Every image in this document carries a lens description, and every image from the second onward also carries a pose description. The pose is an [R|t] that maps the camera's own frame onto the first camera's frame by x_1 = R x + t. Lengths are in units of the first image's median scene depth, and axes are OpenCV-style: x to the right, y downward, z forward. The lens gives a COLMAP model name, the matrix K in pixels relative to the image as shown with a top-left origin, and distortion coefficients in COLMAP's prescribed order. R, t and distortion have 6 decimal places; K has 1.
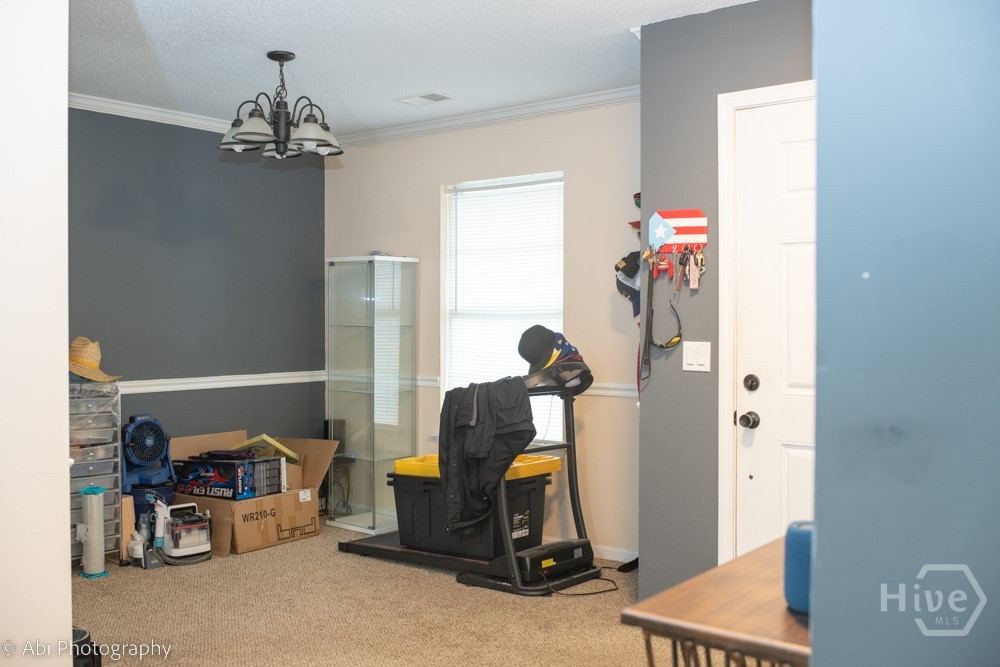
lens RADIAL K [[1062.2, 0, 500.0], [0, 1062.2, 333.5], [0, 0, 1]] dist [-0.059177, -0.000527]
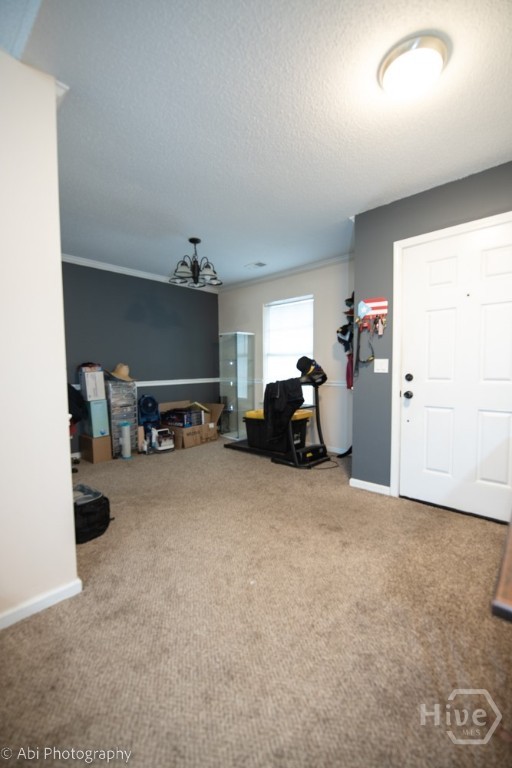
lens RADIAL K [[324.4, 0, 256.0], [0, 324.4, 384.0], [0, 0, 1]] dist [-0.000674, -0.000032]
pose [[0.997439, -0.005928, -0.071274, -0.020857], [0.008806, 0.999155, 0.040146, 0.024124], [0.070976, -0.040671, 0.996649, 0.252807]]
